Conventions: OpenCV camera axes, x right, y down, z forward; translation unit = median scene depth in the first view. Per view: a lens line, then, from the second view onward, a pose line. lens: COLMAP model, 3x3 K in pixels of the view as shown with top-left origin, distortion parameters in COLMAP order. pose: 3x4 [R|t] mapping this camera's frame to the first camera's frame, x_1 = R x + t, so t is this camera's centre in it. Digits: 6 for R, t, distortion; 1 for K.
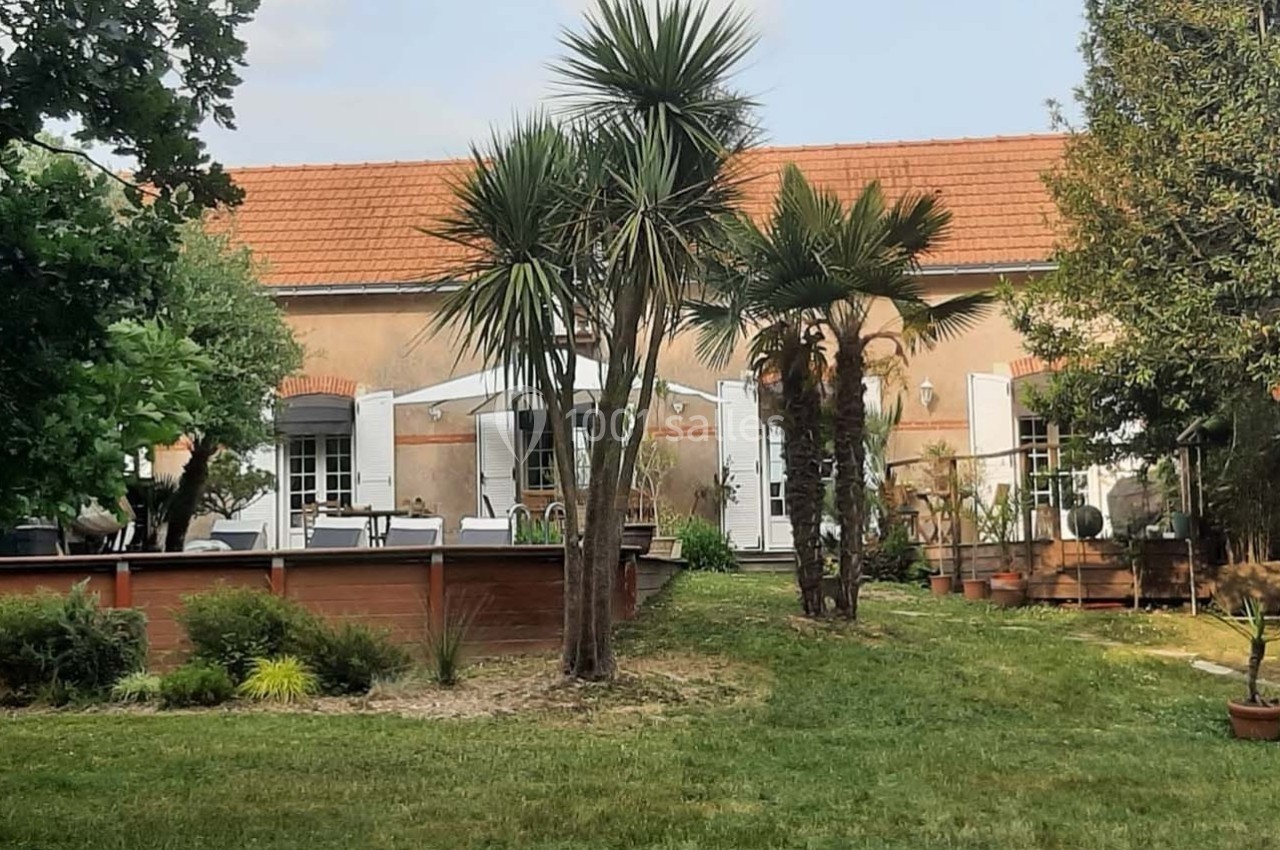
lens RADIAL K [[1168.2, 0, 640.0], [0, 1168.2, 425.0], [0, 0, 1]] dist [0.077338, -0.001688]
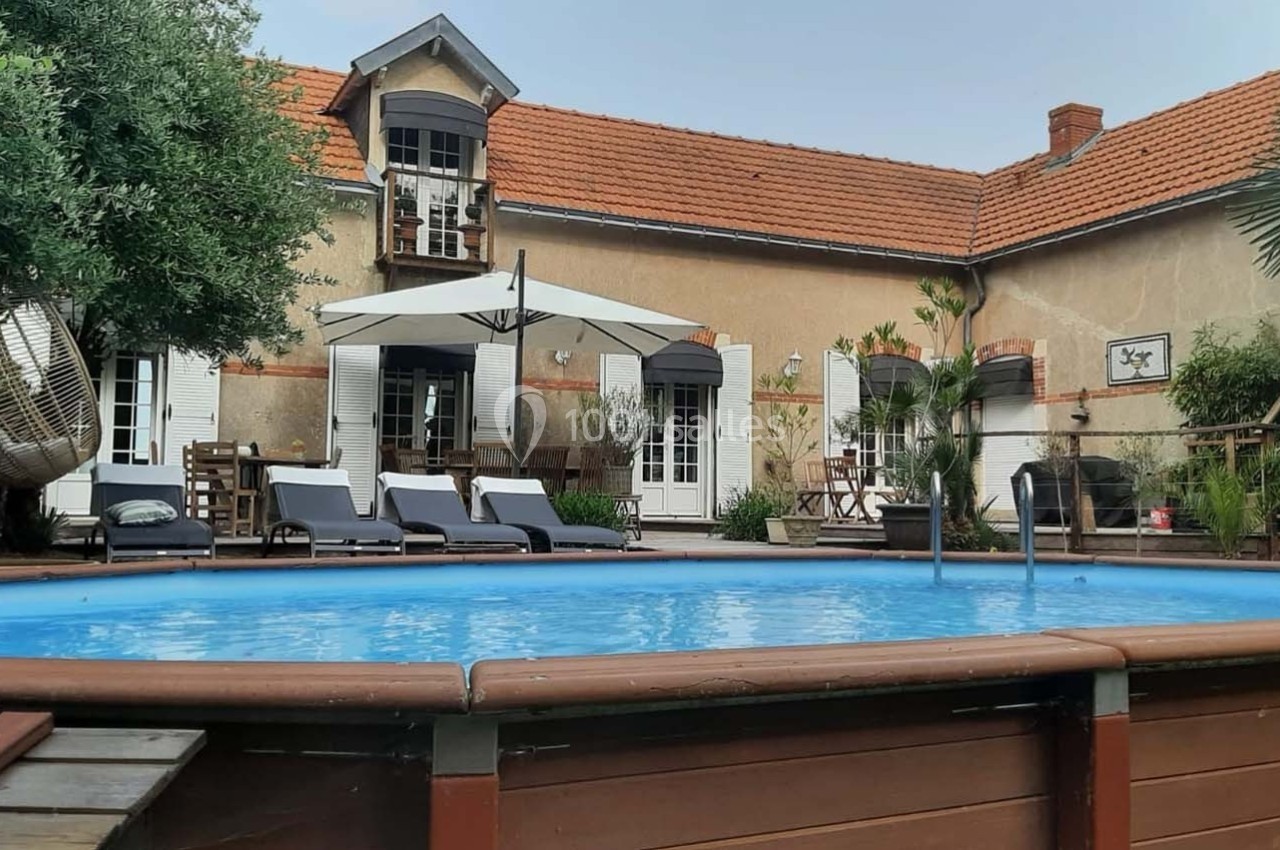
lens RADIAL K [[1168.2, 0, 640.0], [0, 1168.2, 425.0], [0, 0, 1]] dist [0.077338, -0.001688]
pose [[0.860048, 0.055969, 0.507134, -0.383114], [-0.082634, 0.996122, 0.030205, 0.004337], [-0.503477, -0.067884, 0.861338, 0.188045]]
